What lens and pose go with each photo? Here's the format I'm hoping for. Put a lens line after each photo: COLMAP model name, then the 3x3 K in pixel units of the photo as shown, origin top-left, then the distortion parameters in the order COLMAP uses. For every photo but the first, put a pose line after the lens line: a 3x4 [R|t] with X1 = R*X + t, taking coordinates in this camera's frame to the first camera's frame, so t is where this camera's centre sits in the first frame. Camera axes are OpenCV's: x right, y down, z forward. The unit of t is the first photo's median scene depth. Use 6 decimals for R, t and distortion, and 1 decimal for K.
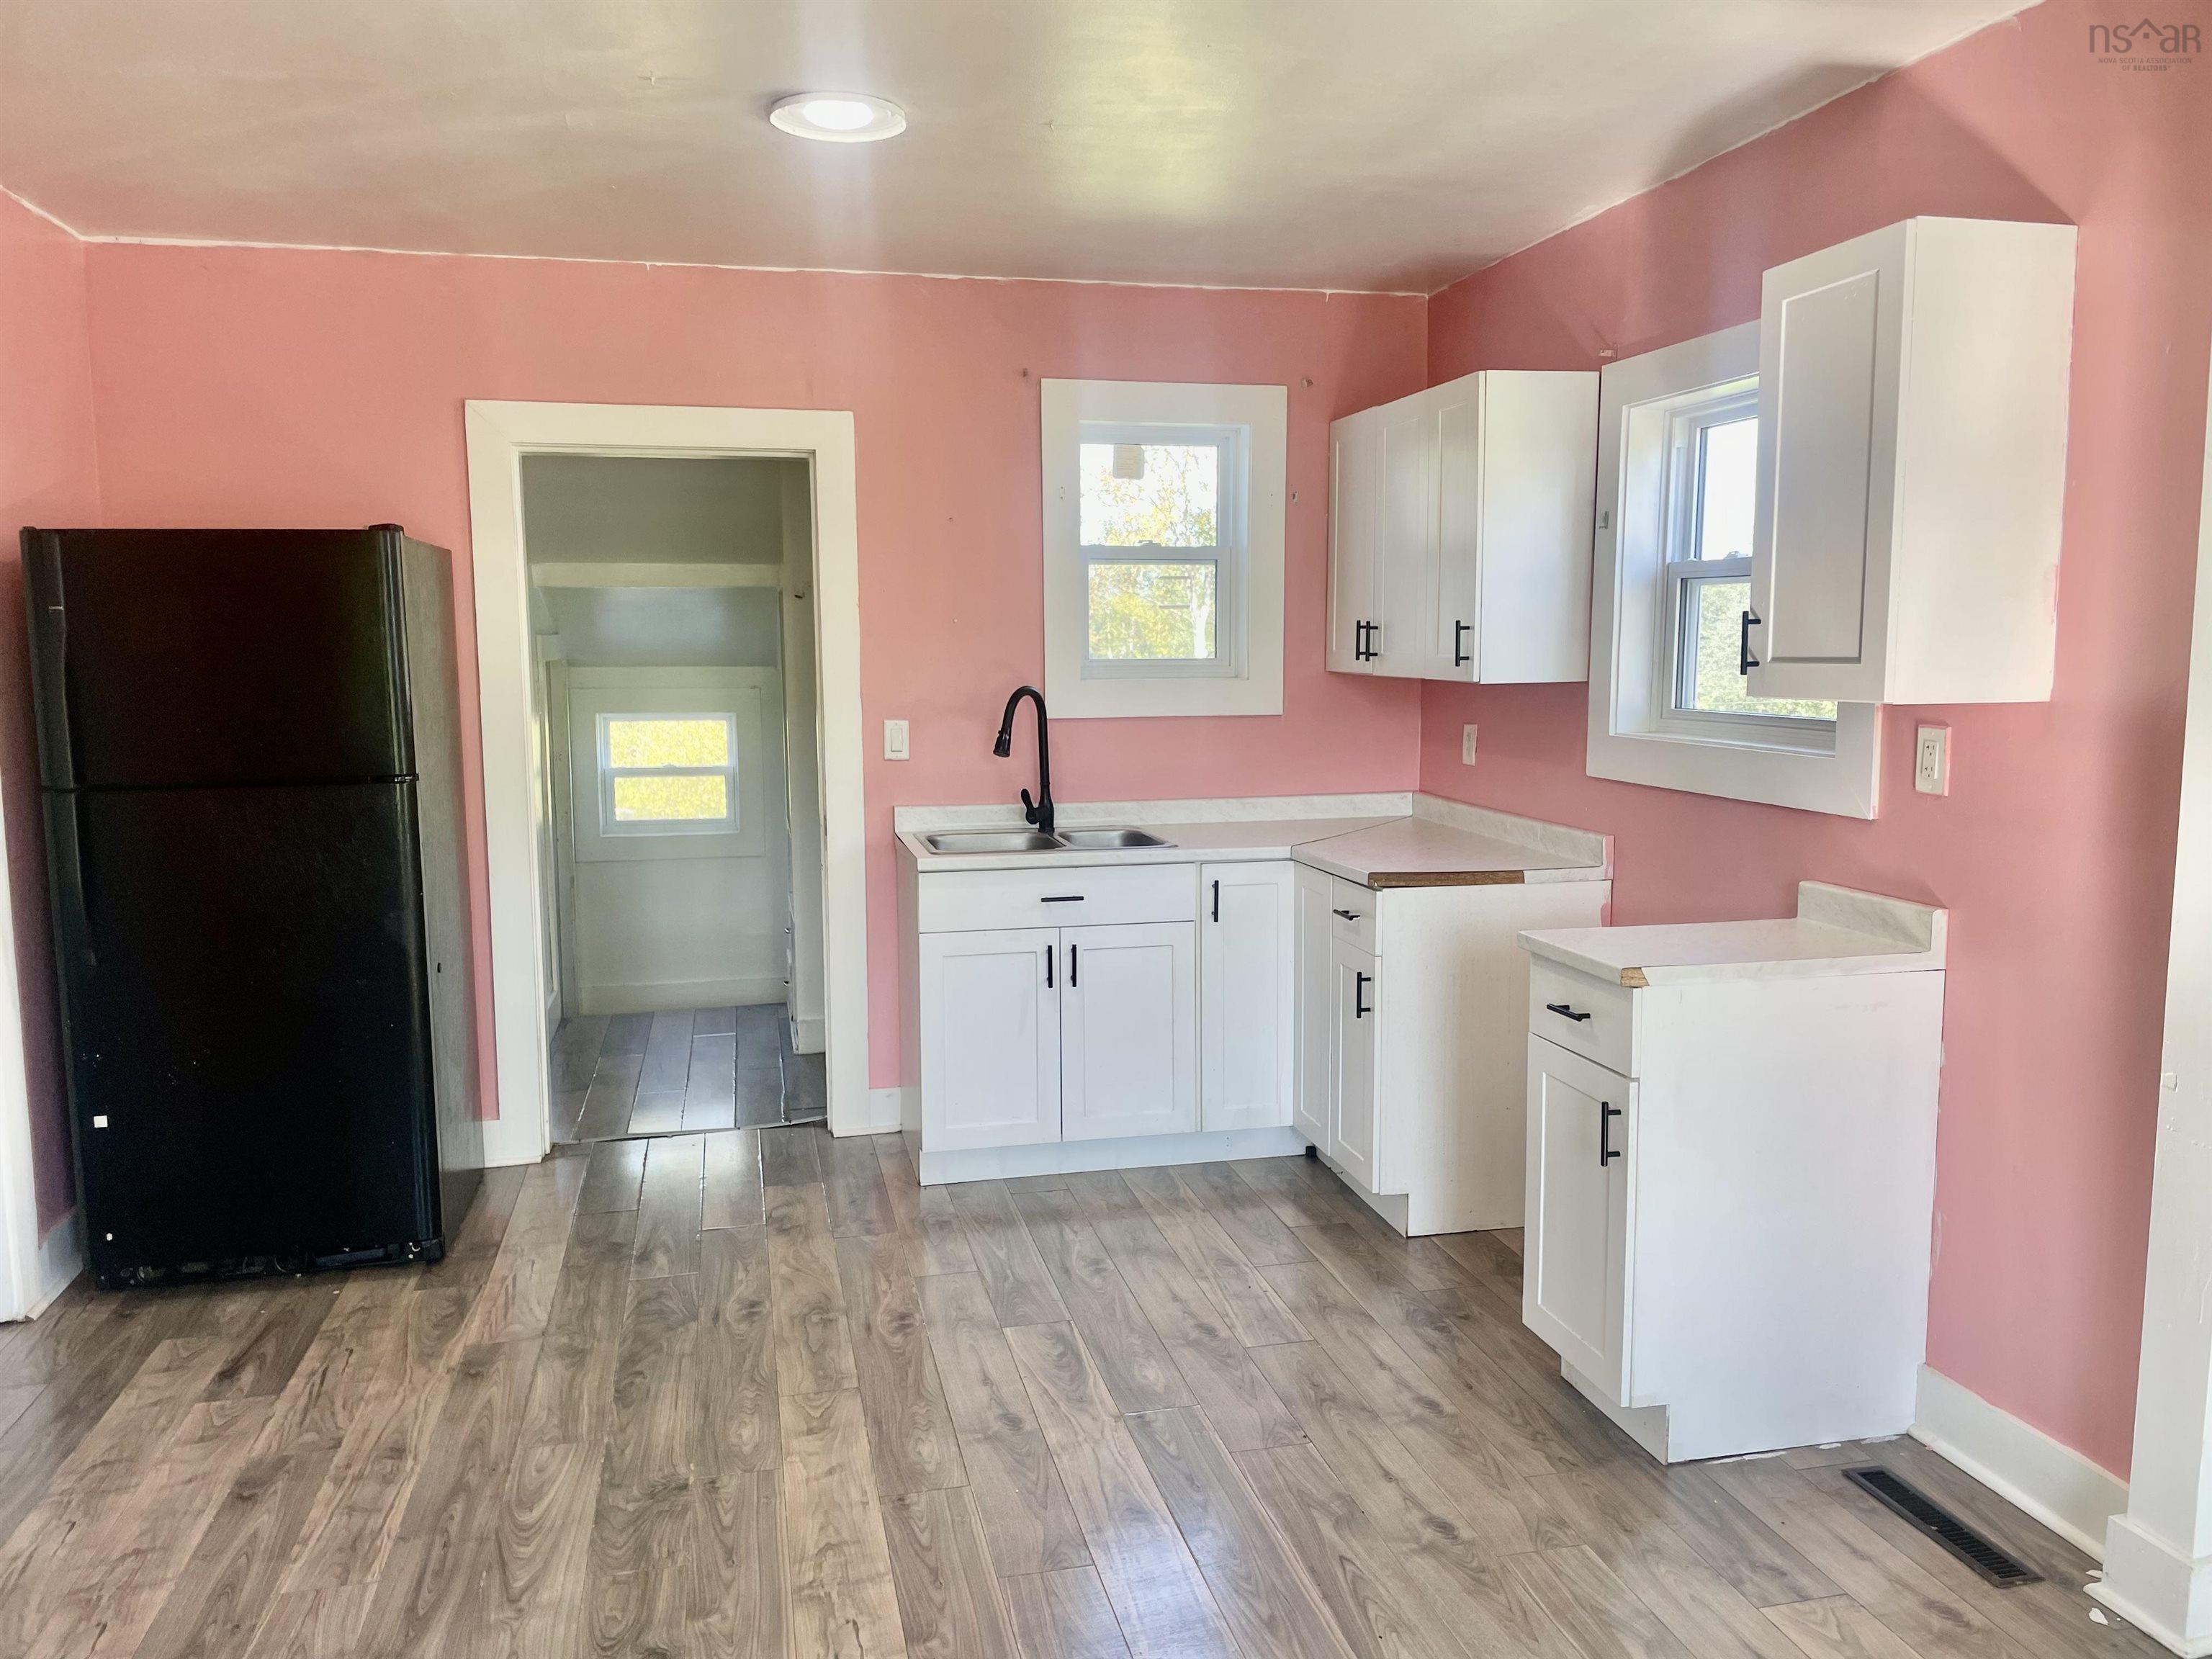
lens RADIAL K [[1694.7, 0, 1121.1], [0, 1694.7, 830.5], [0, 0, 1]] dist [0.095974, -0.123651]
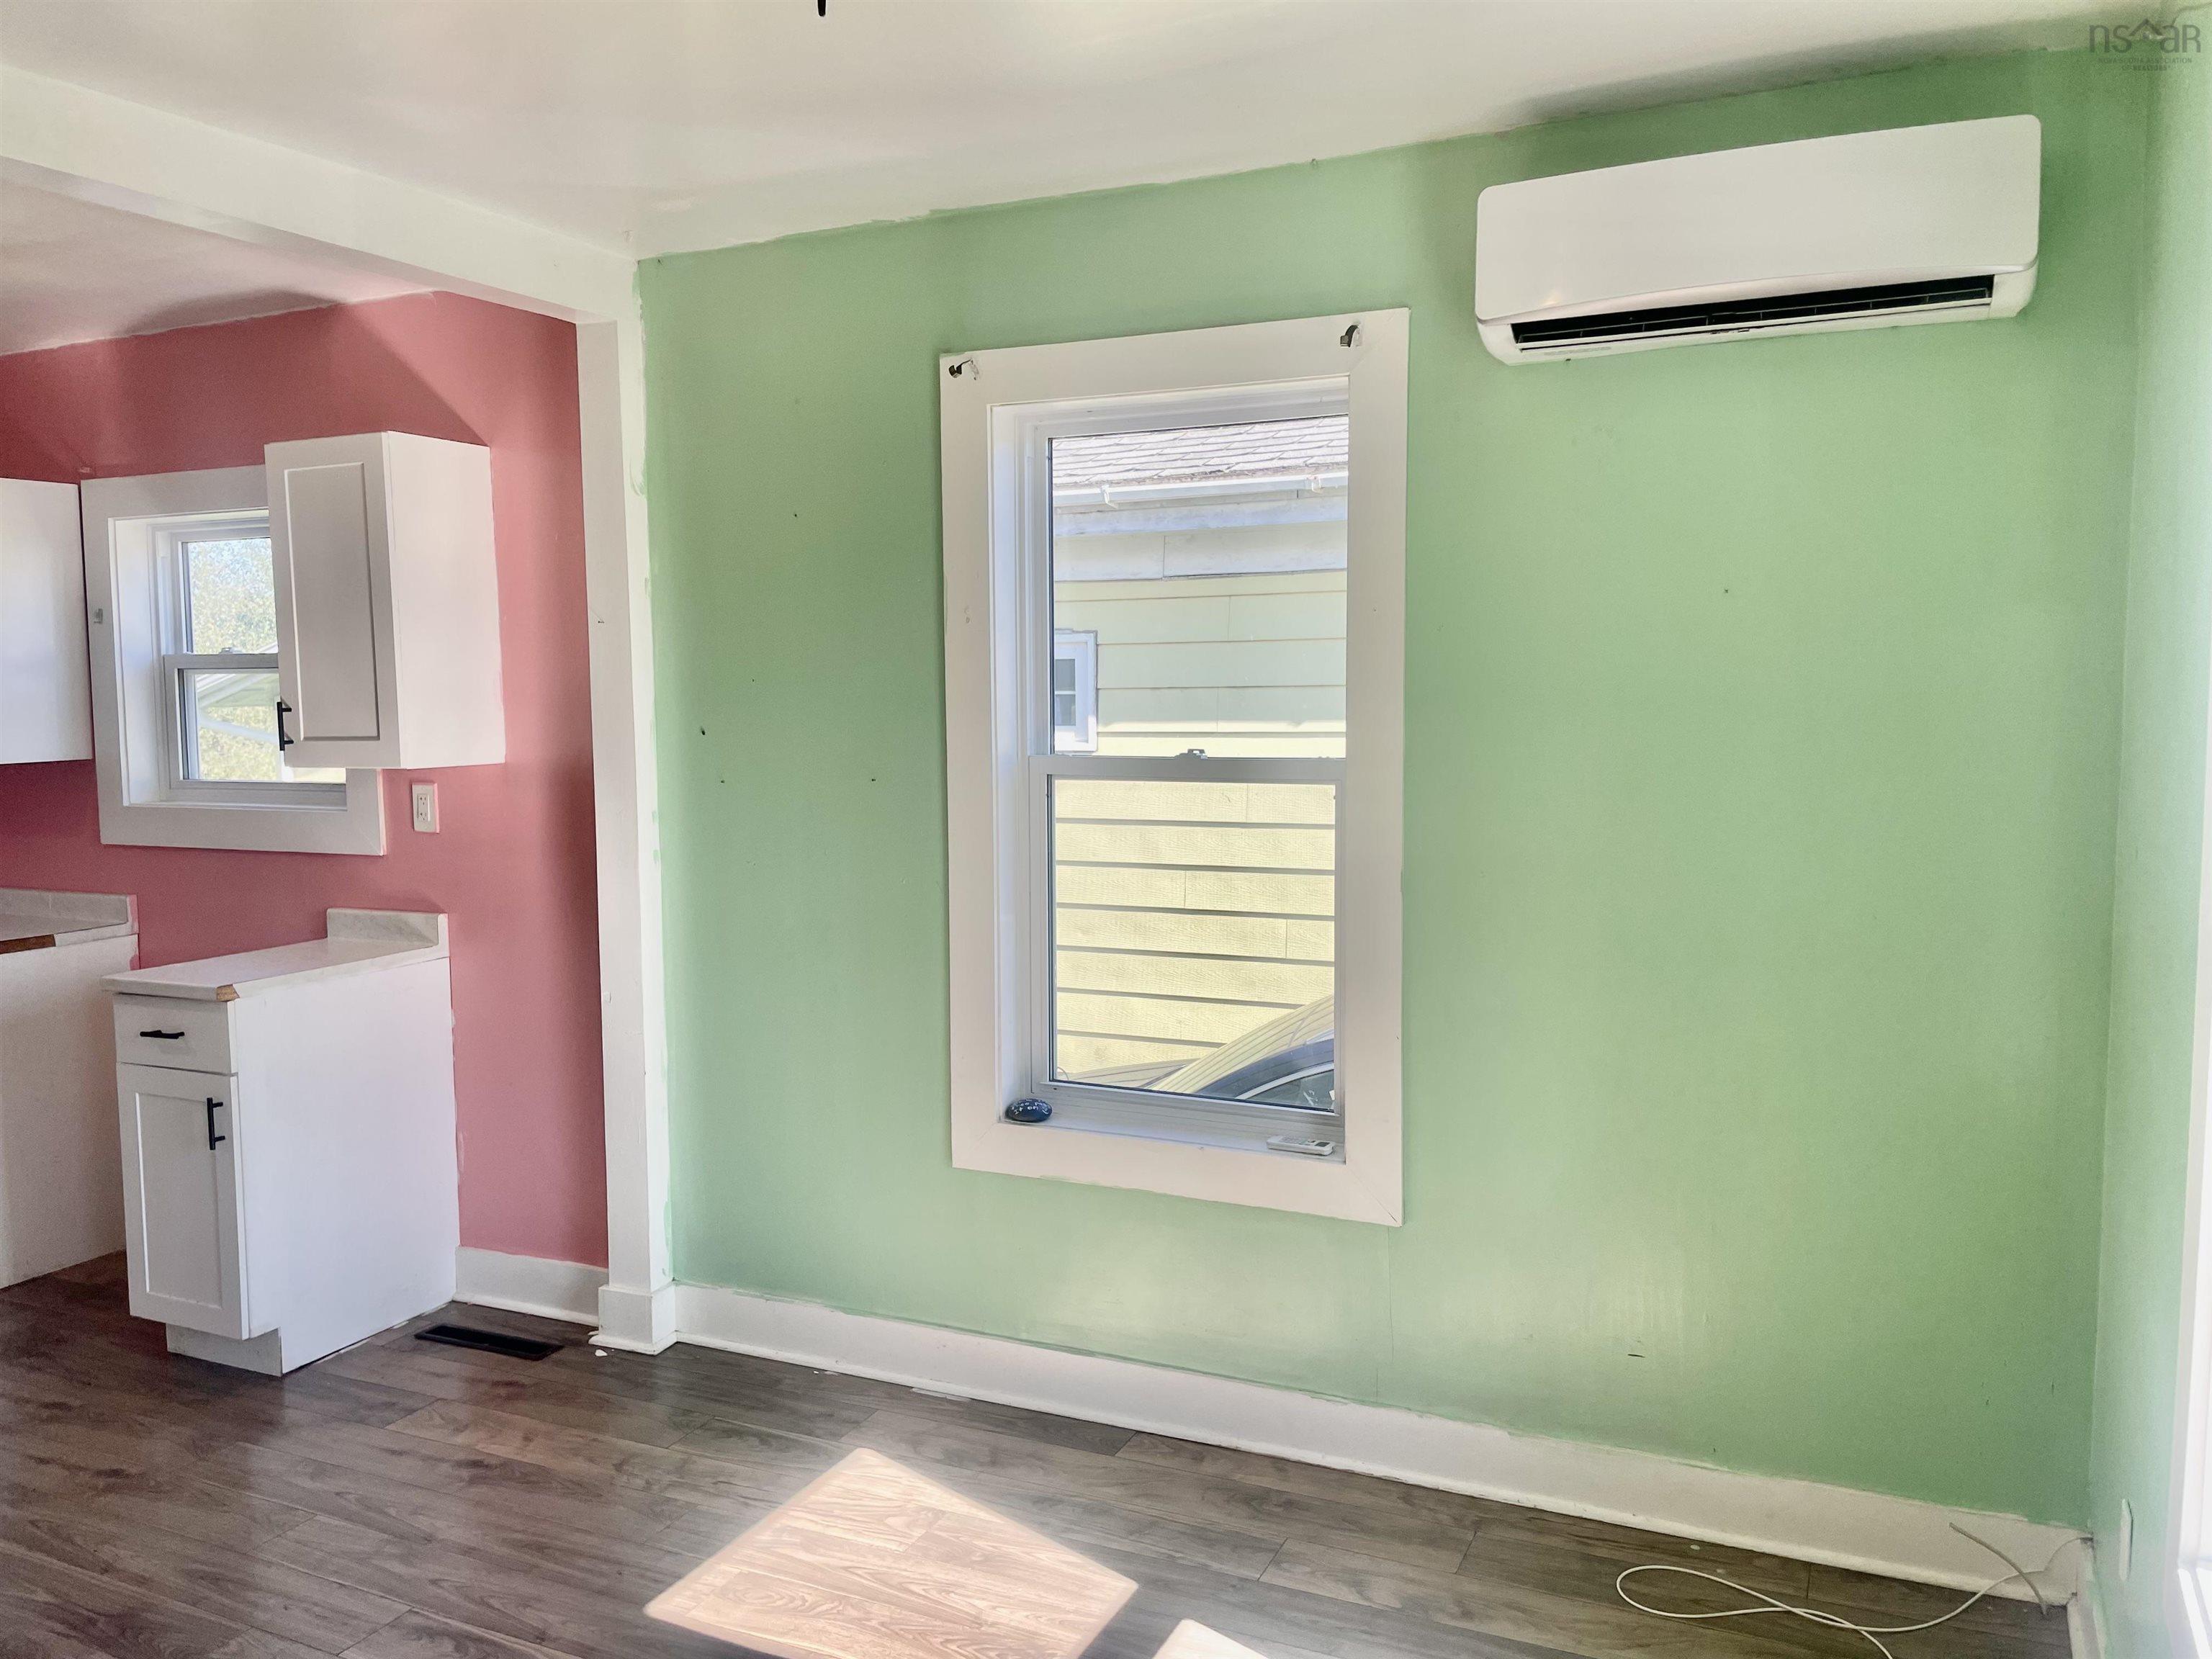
lens RADIAL K [[1694.7, 0, 1111.0], [0, 1694.7, 825.7], [0, 0, 1]] dist [0.095974, -0.123651]
pose [[0.628200, -0.069822, 0.774913, -0.229182], [0.100172, 0.994934, 0.008440, 0.015485], [-0.771577, 0.072323, 0.632012, -0.269557]]
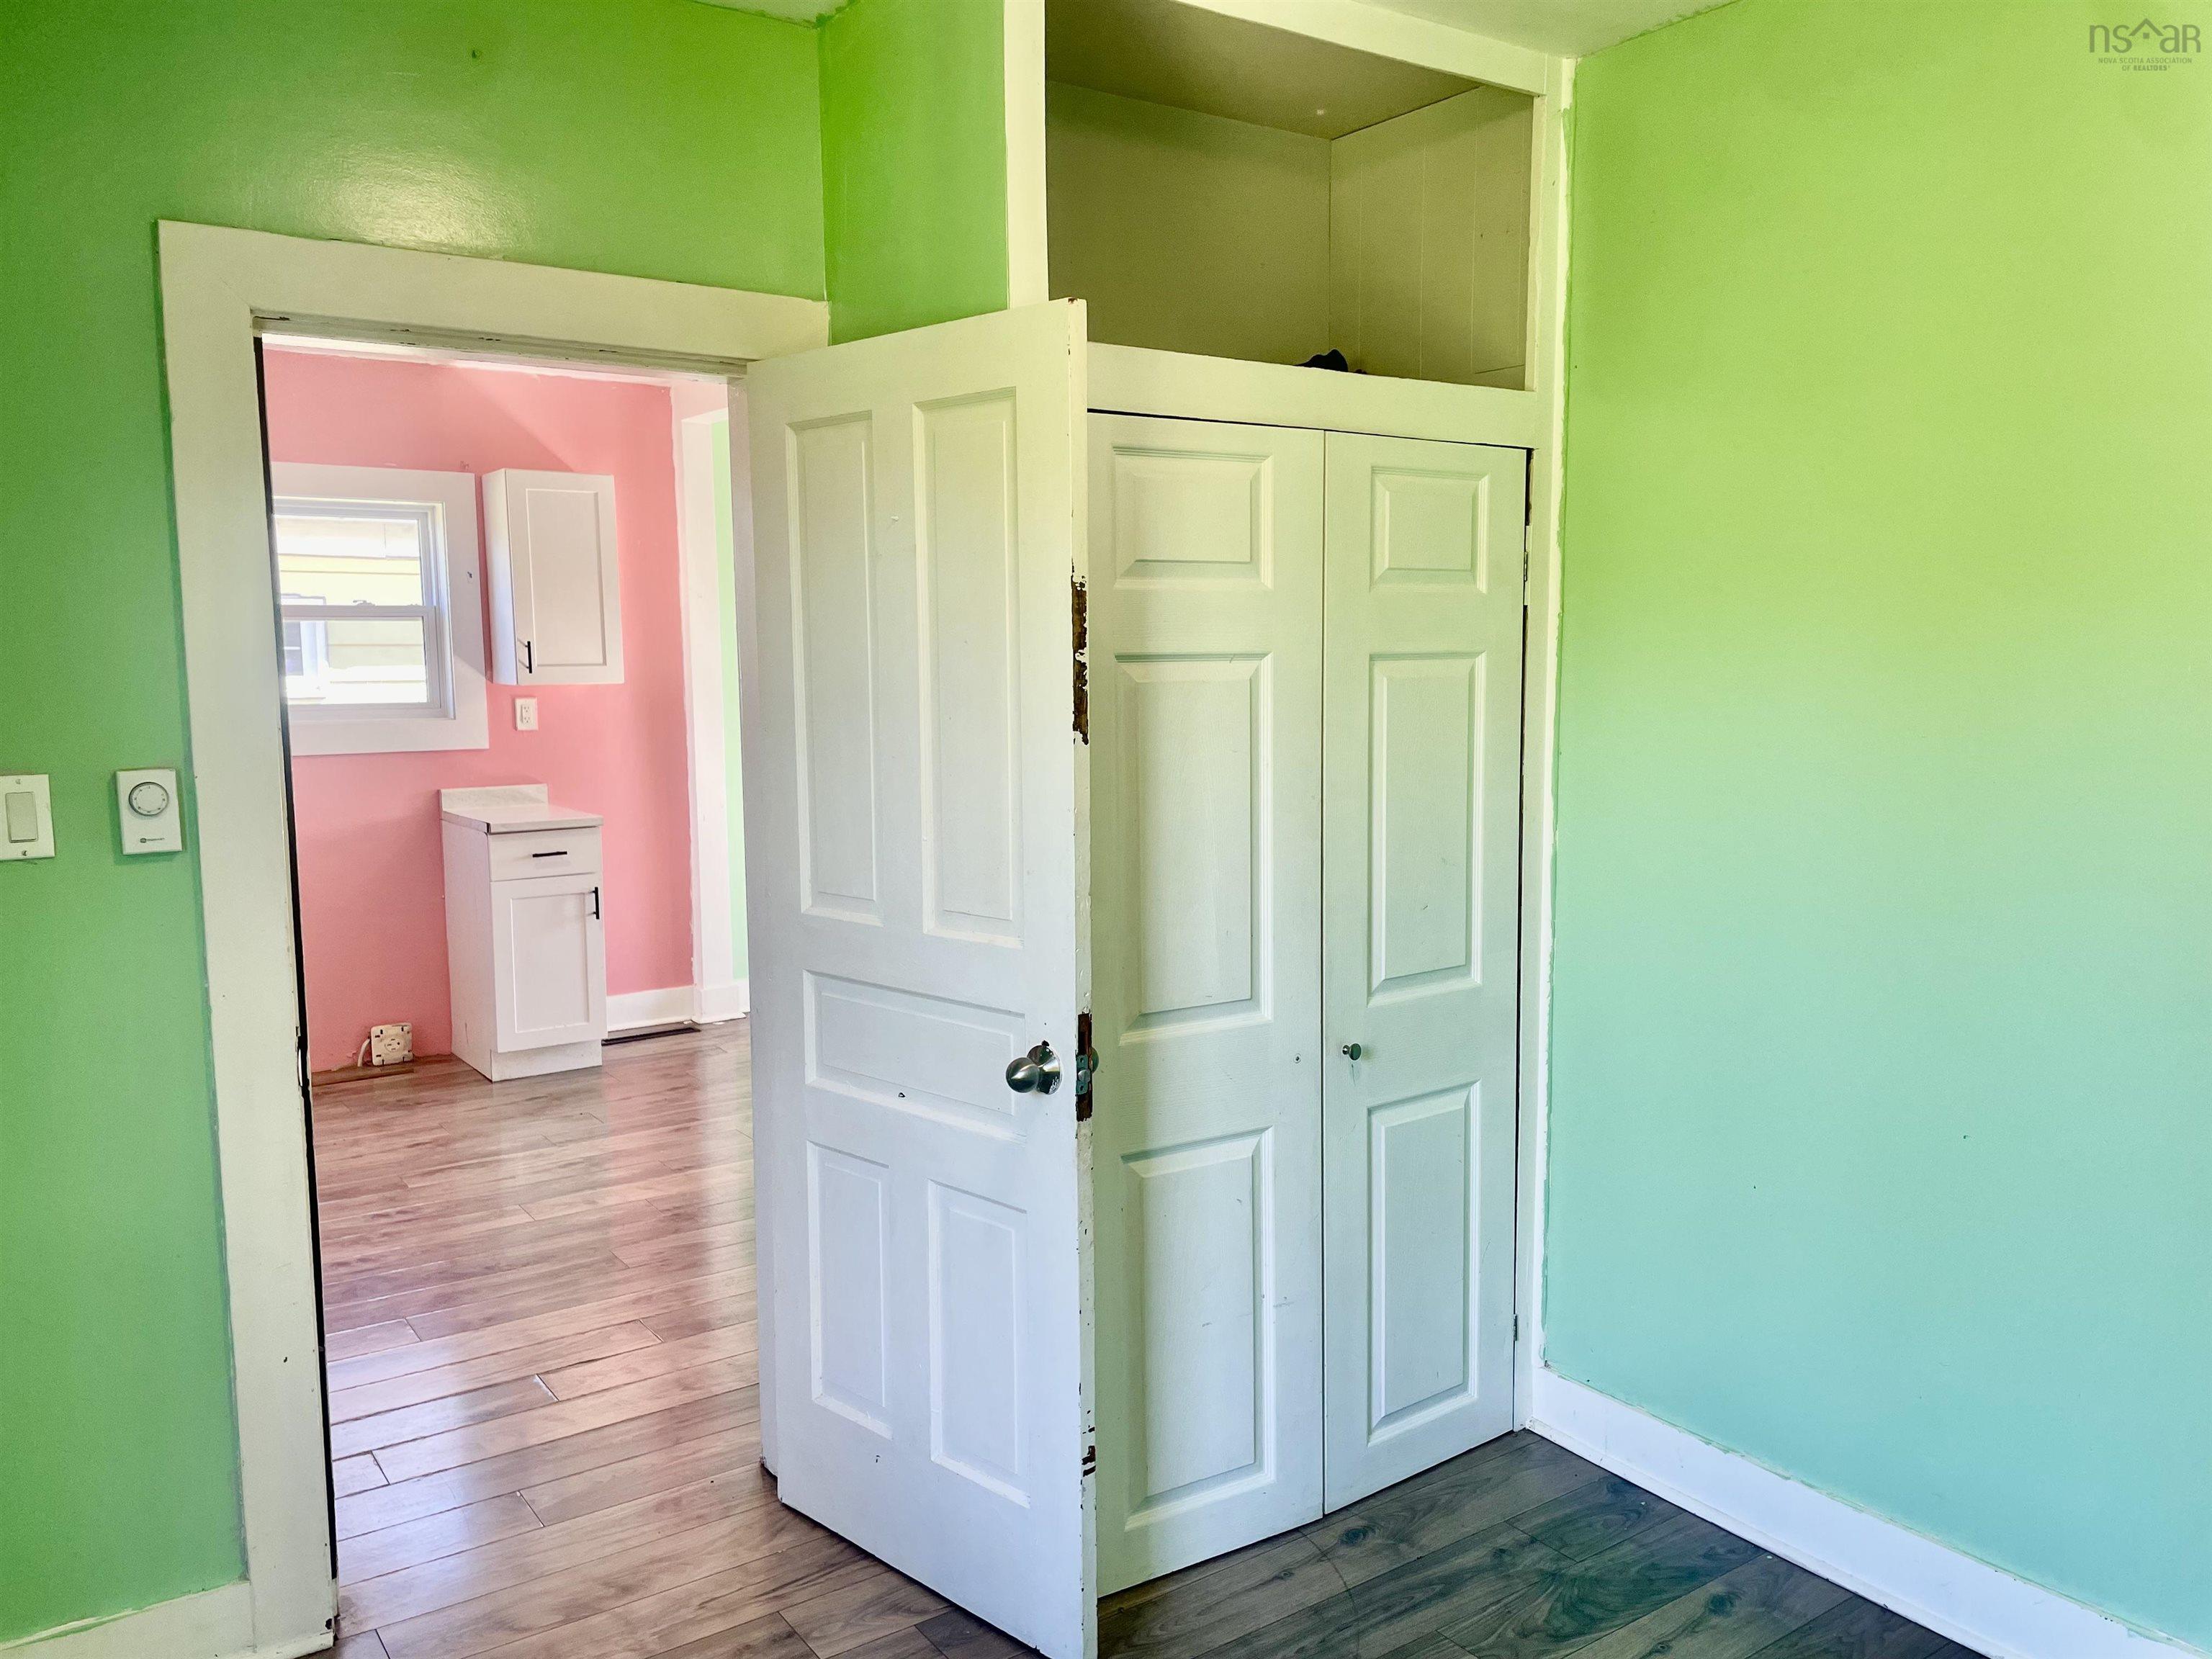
lens RADIAL K [[1694.7, 0, 1110.5], [0, 1694.7, 831.8], [0, 0, 1]] dist [0.095974, -0.123651]
pose [[-0.354325, -0.099498, 0.929814, -1.553395], [0.116557, 0.981870, 0.149485, -0.116236], [-0.927830, 0.161342, -0.336304, 0.967072]]
